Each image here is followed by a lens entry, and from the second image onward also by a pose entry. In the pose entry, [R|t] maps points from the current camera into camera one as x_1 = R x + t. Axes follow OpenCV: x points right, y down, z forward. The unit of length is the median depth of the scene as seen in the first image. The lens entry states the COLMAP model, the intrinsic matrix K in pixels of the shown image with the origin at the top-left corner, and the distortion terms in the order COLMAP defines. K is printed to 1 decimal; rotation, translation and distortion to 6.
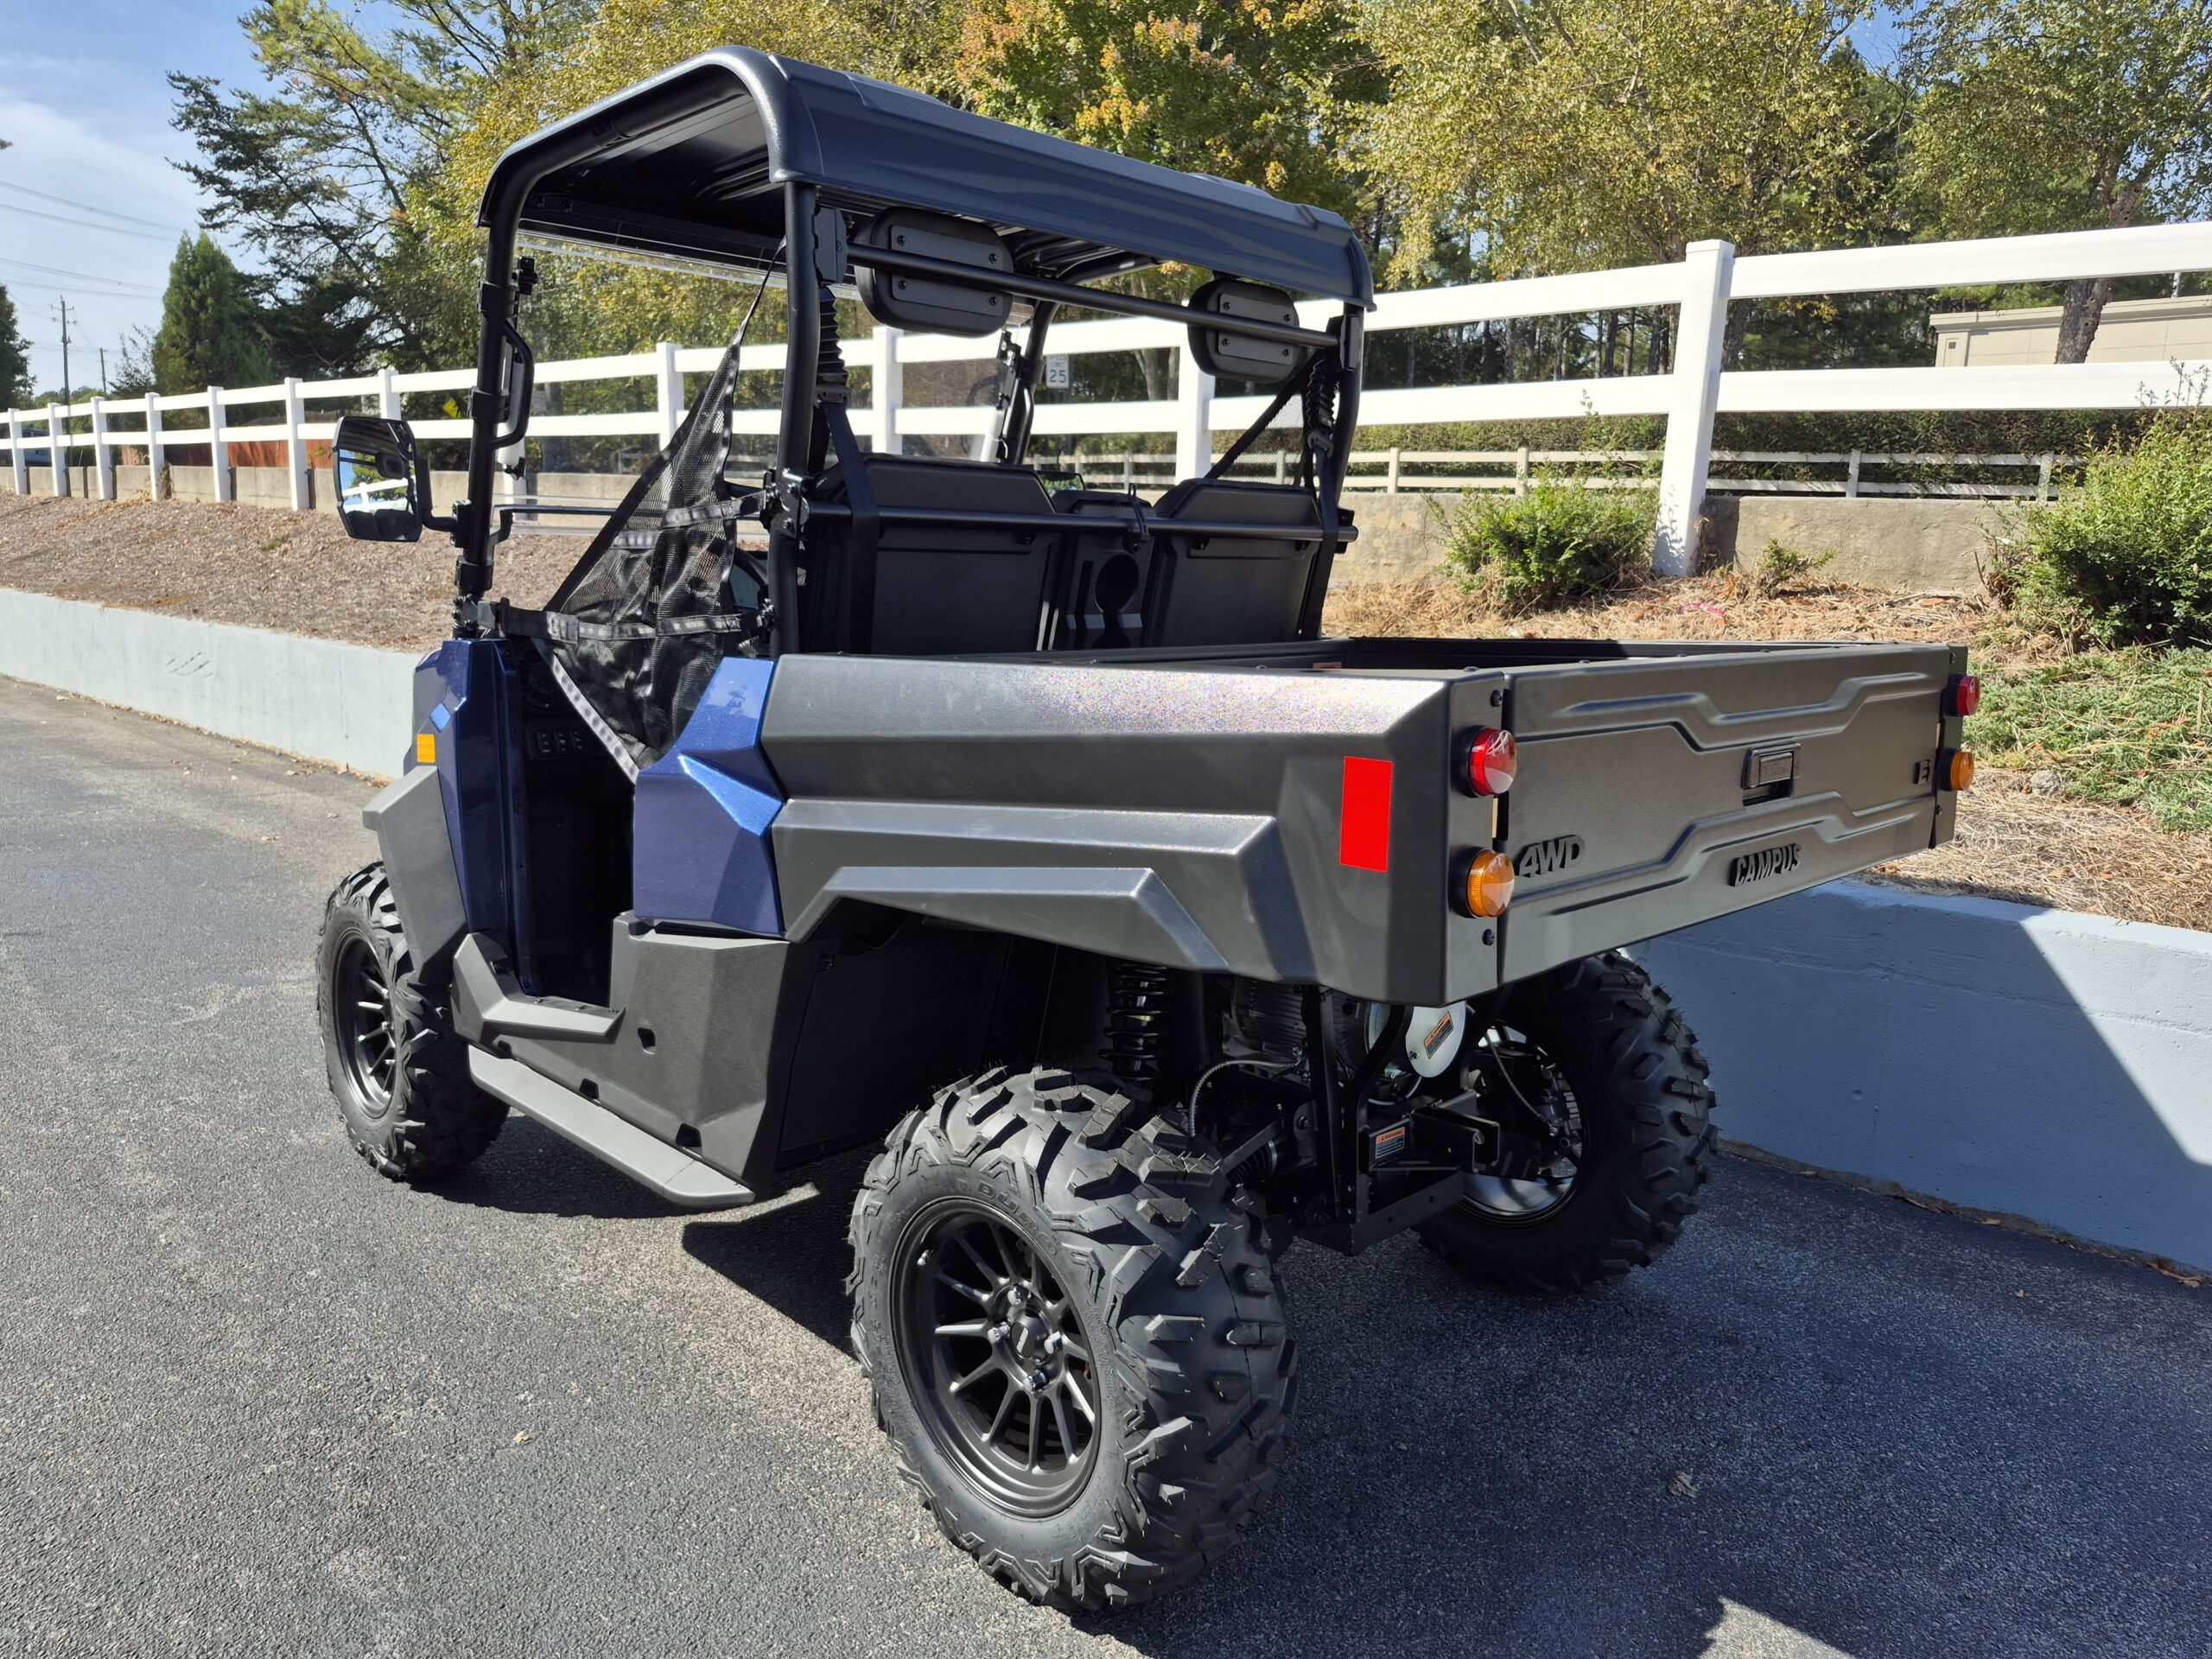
lens RADIAL K [[1572.9, 0, 1109.0], [0, 1572.9, 818.0], [0, 0, 1]] dist [0.052531, -0.047979]
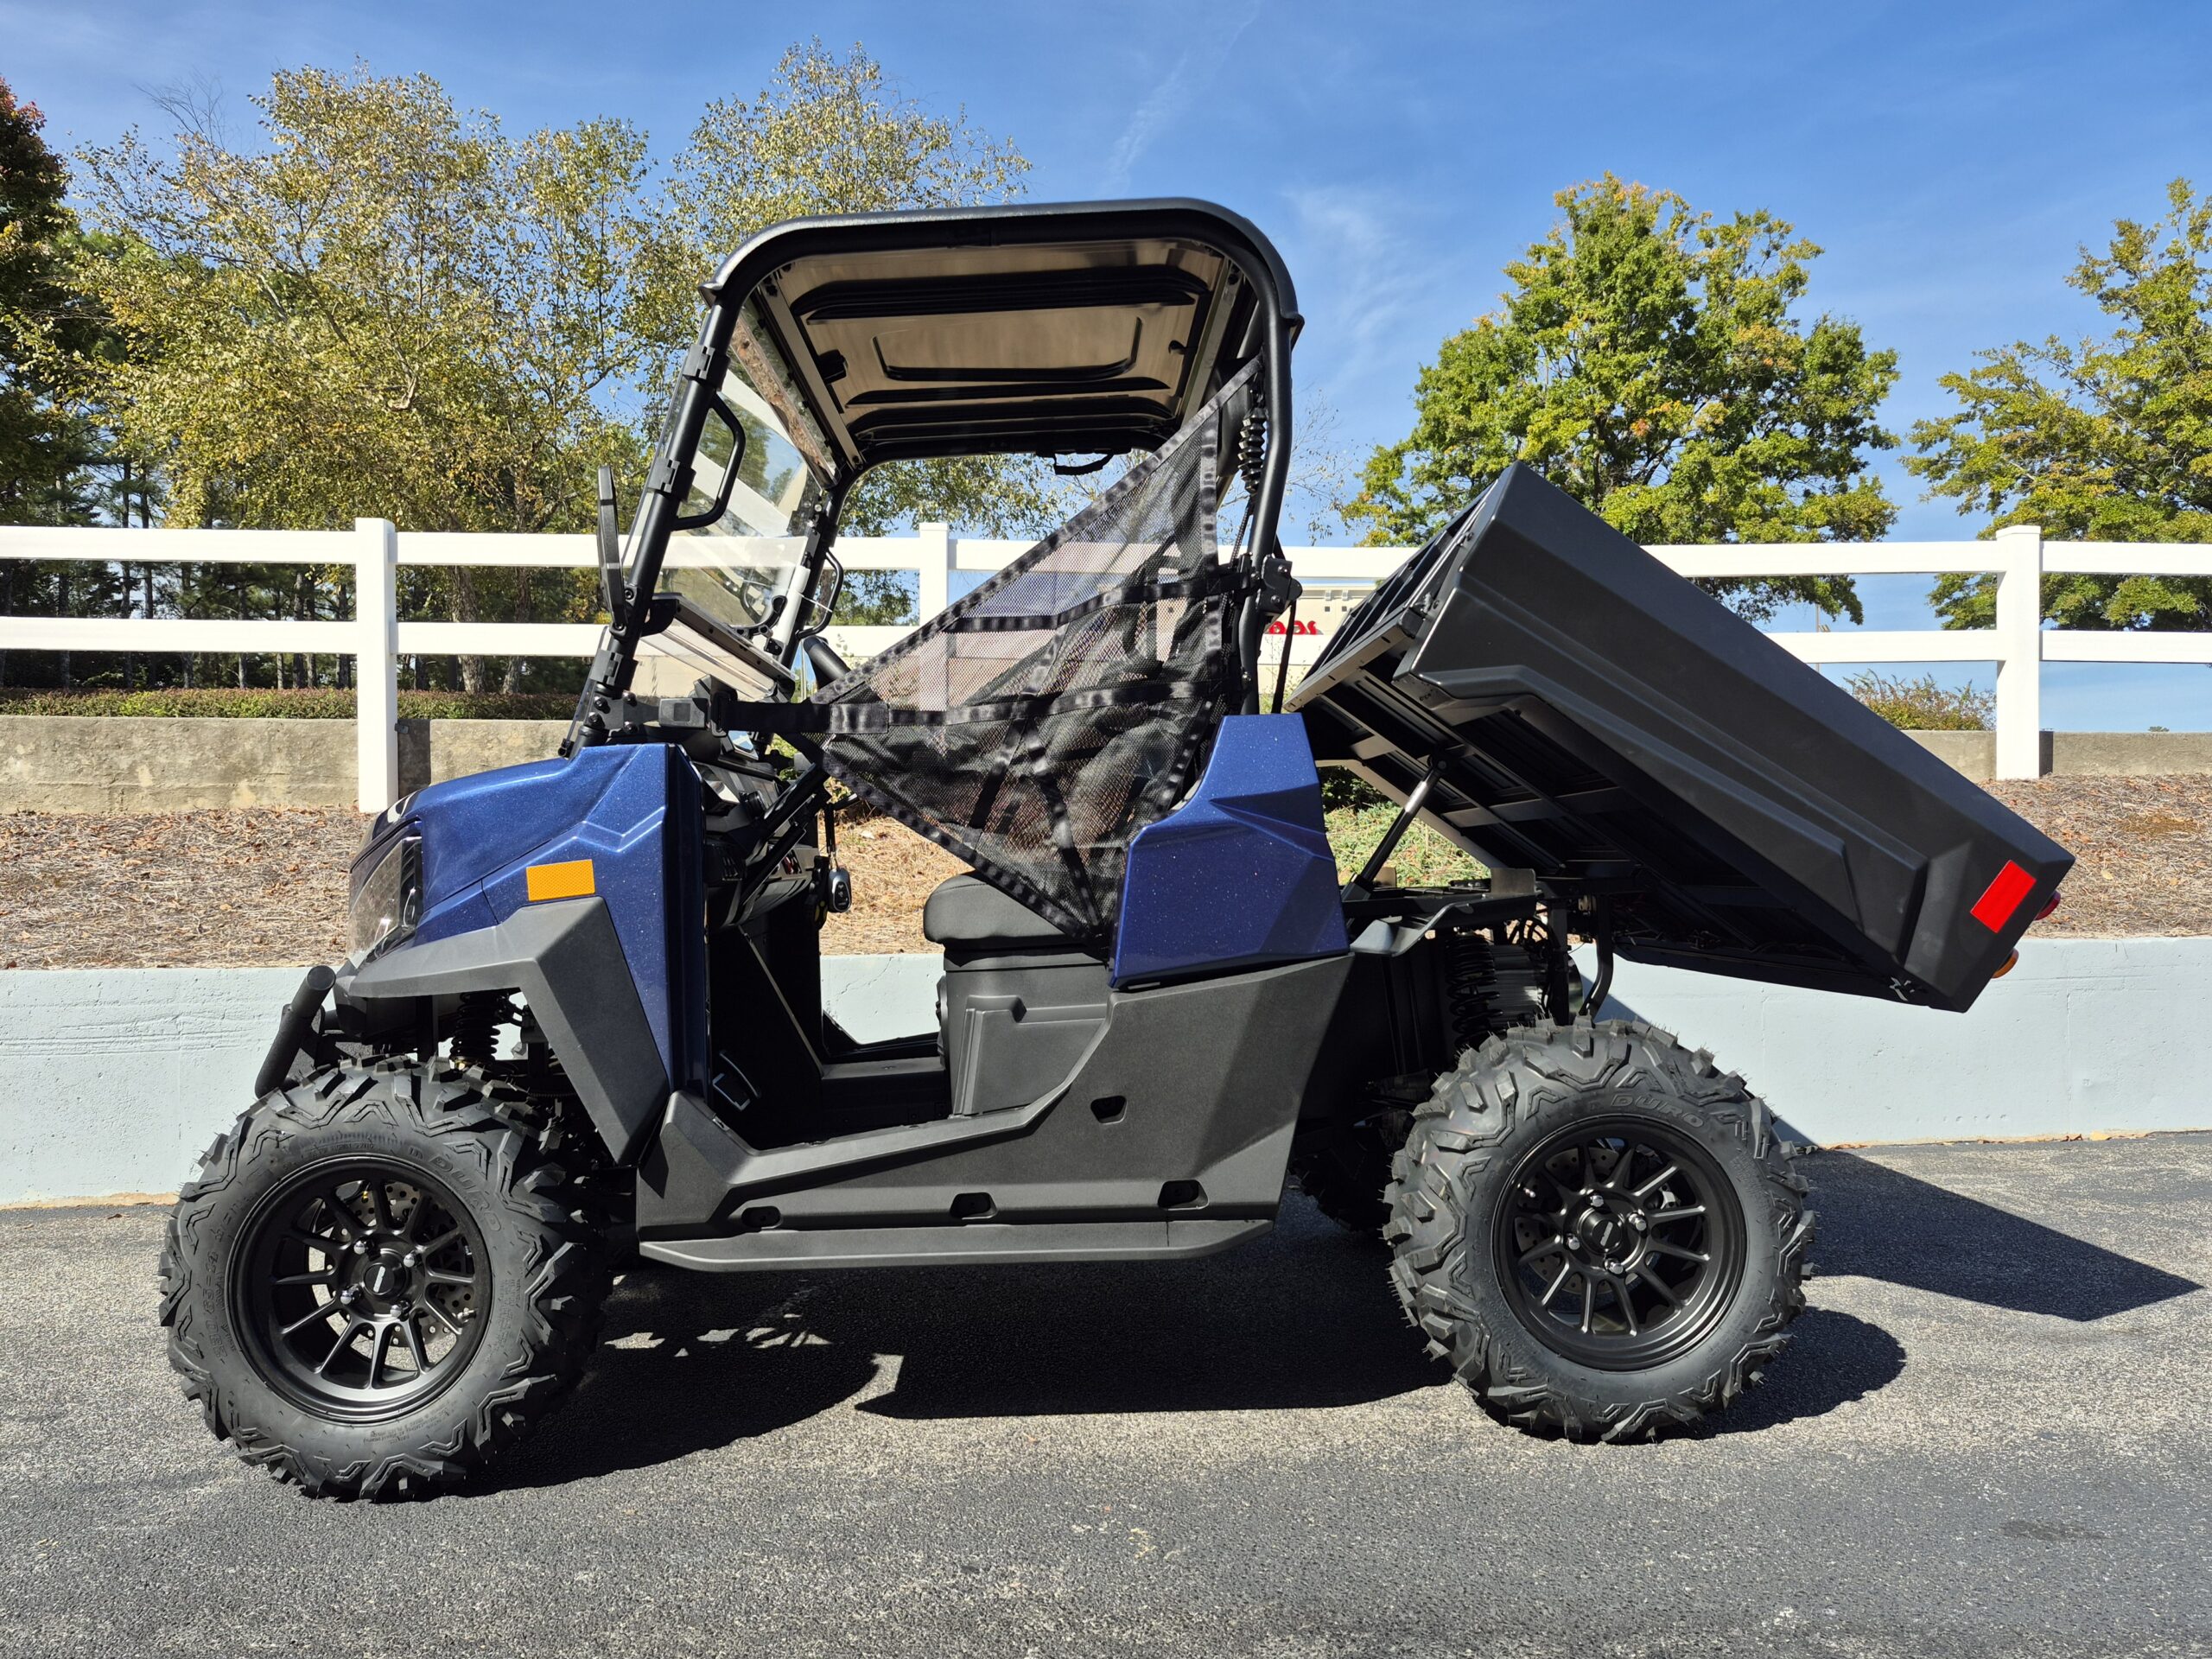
lens RADIAL K [[1549.8, 0, 1110.7], [0, 1549.8, 837.0], [0, 0, 1]] dist [0.067295, -0.066295]
pose [[0.683730, -0.025412, 0.729292, -0.099707], [0.155969, 0.981389, -0.112028, 0.008212], [-0.712872, 0.190344, 0.674968, 0.031824]]
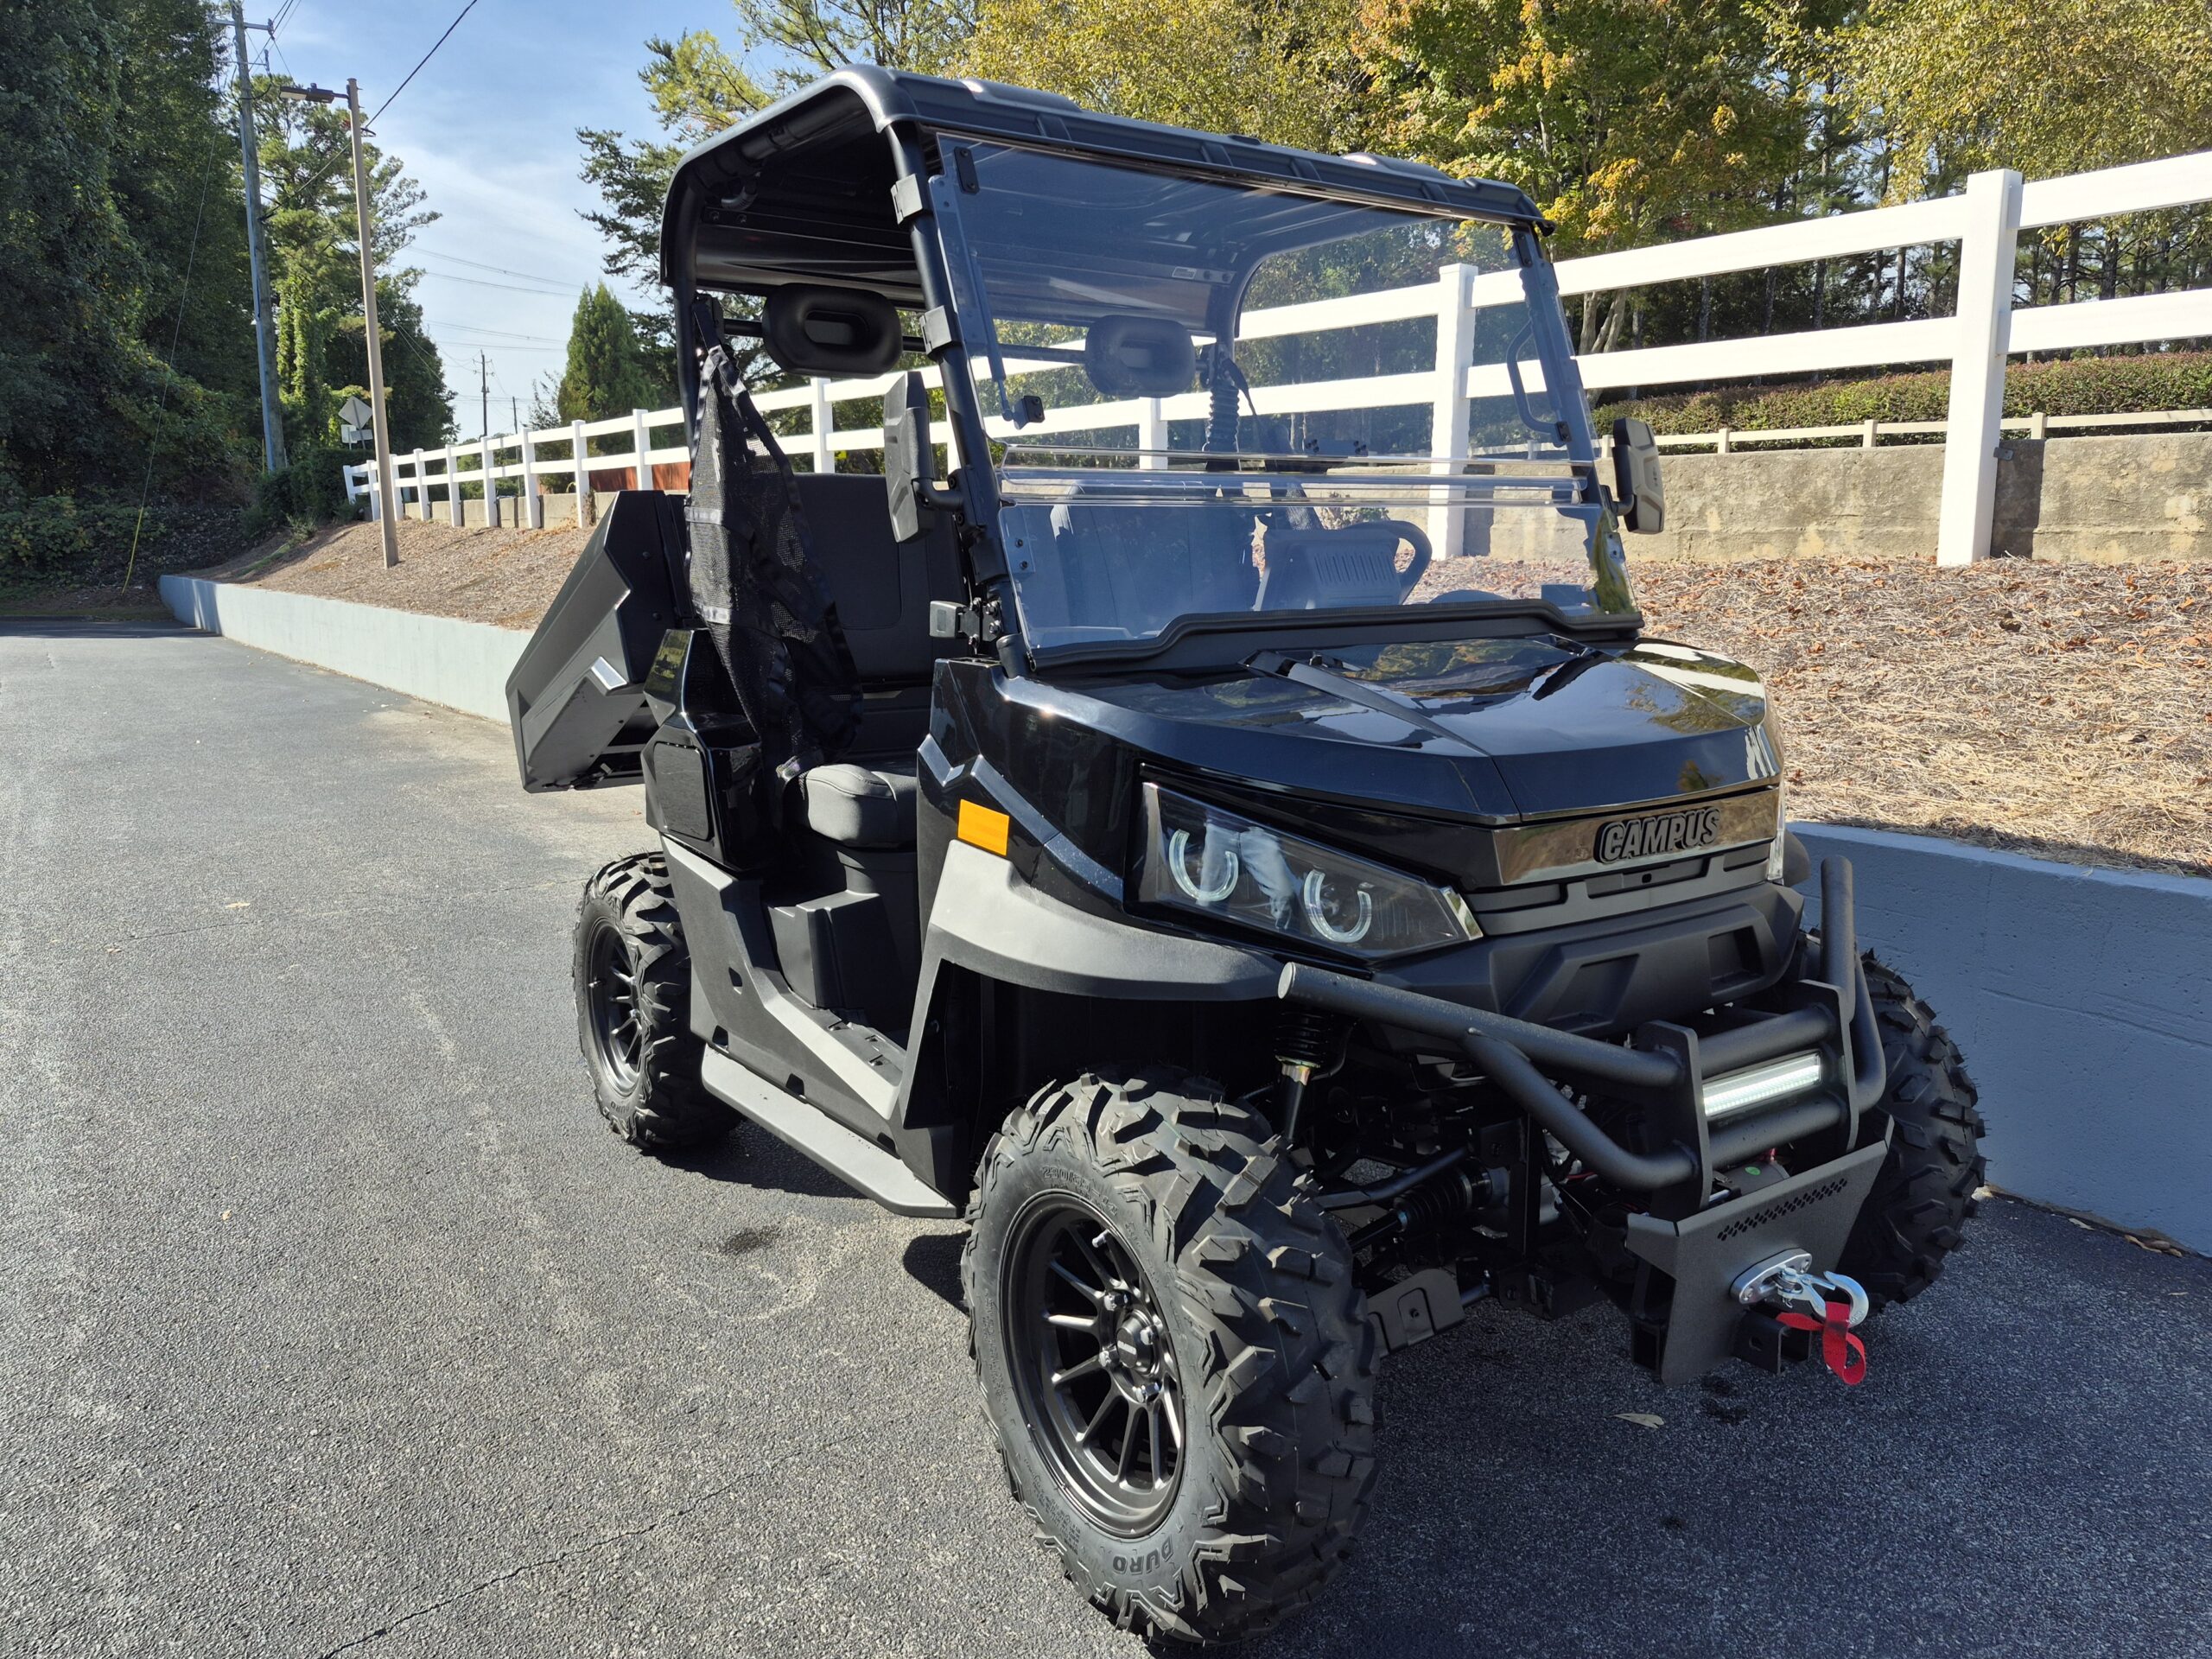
lens RADIAL K [[1554.4, 0, 1118.2], [0, 1554.4, 799.6], [0, 0, 1]] dist [0.066844, -0.069353]
pose [[0.981701, 0.001289, -0.190423, -0.058524], [-0.004123, 0.999887, -0.014487, -0.011343], [0.190383, 0.015007, 0.981595, 0.074388]]
